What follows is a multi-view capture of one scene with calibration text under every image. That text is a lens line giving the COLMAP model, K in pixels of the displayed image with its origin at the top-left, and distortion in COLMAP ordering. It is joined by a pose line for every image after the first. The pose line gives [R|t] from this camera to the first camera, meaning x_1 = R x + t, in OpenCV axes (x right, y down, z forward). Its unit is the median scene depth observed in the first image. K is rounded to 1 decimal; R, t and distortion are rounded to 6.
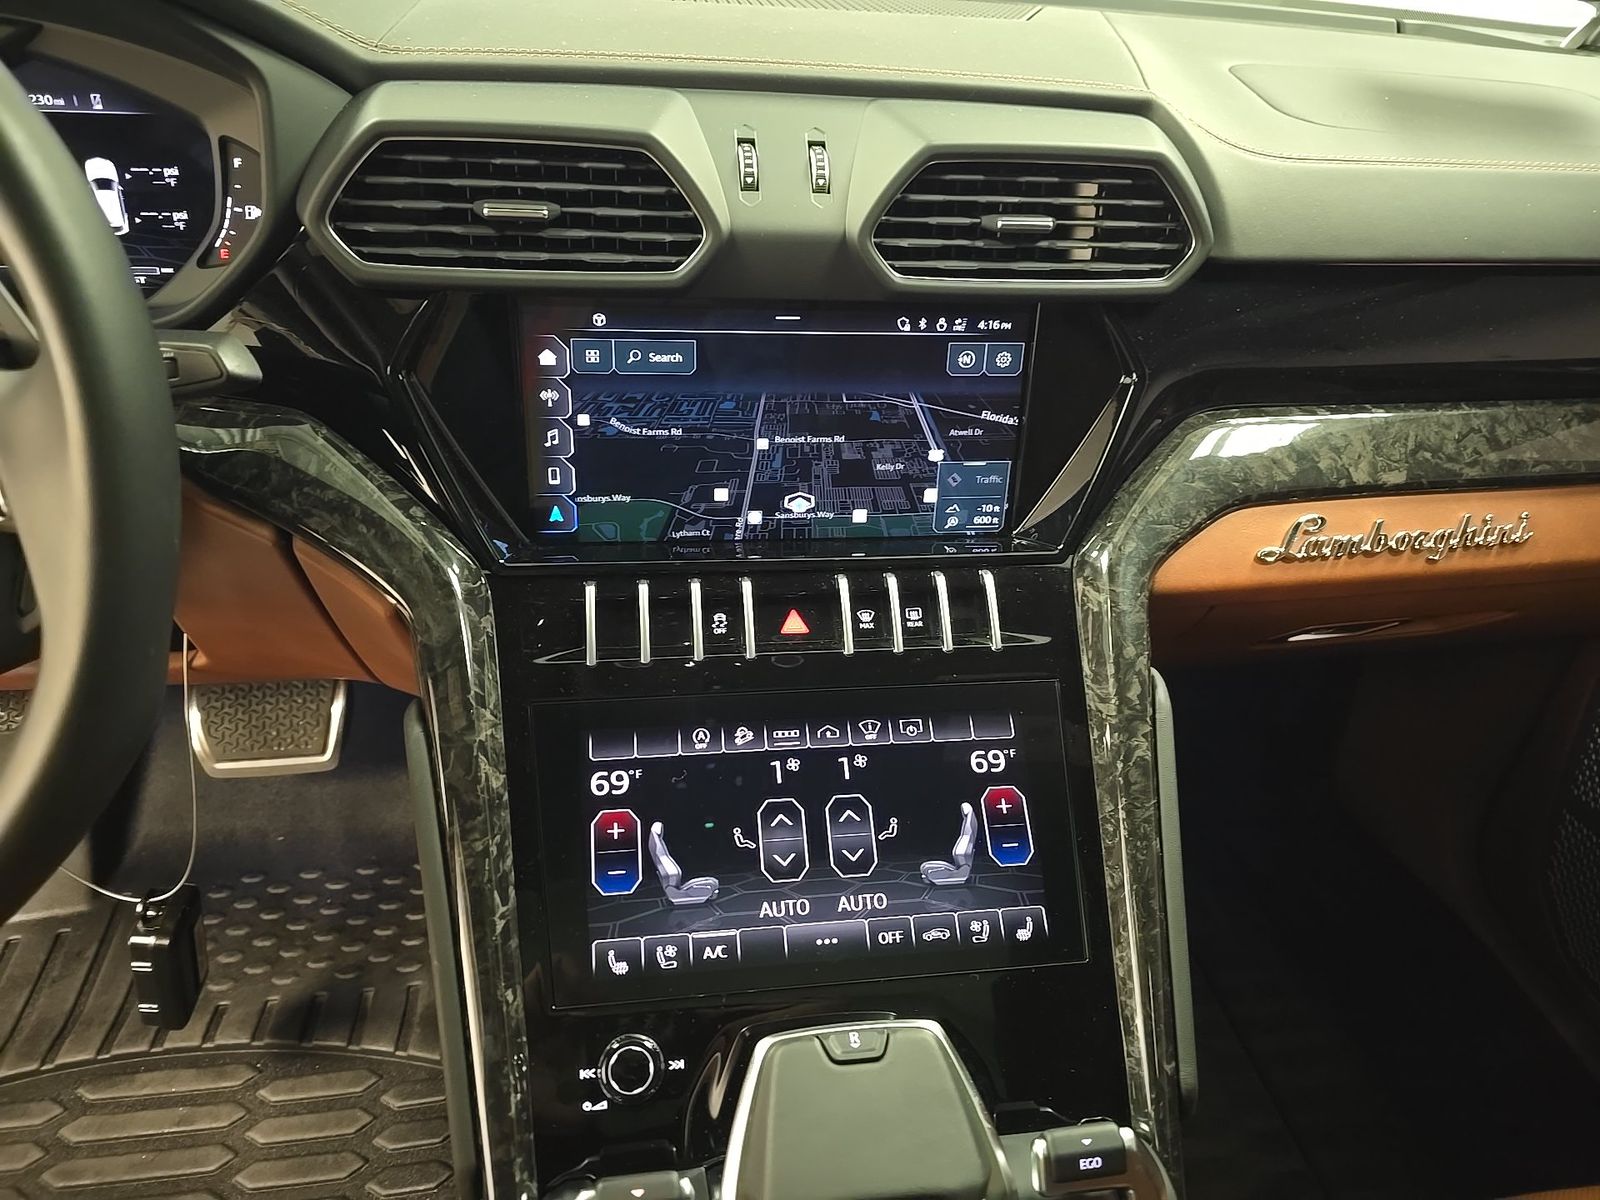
lens RADIAL K [[1077.5, 0, 800.0], [0, 1077.5, 600.0], [0, 0, 1]] dist [0.073816, -0.050417]
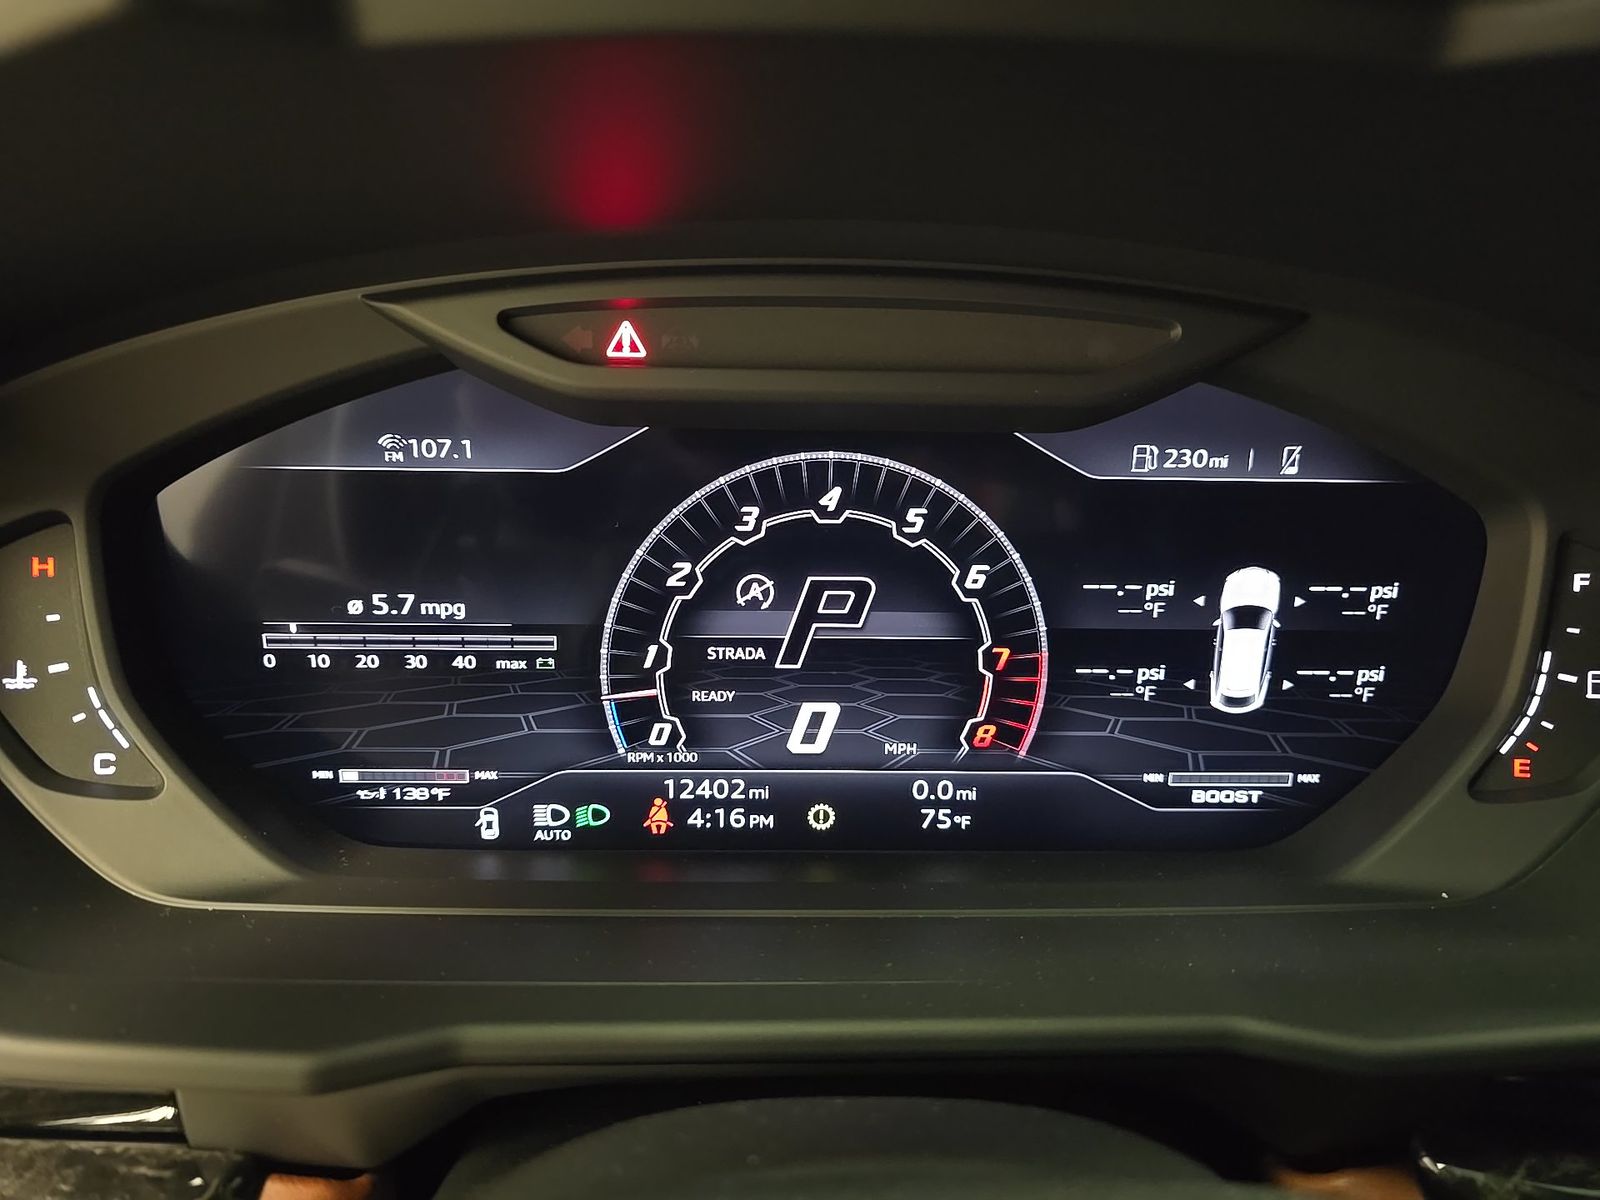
lens RADIAL K [[1068.5, 0, 800.0], [0, 1068.5, 600.0], [0, 0, 1]] dist [0.026095, -0.095413]
pose [[0.993666, 0.012837, -0.111638, -0.771702], [-0.035084, 0.979233, -0.199677, -0.285488], [0.106756, 0.202329, 0.973481, 0.529362]]
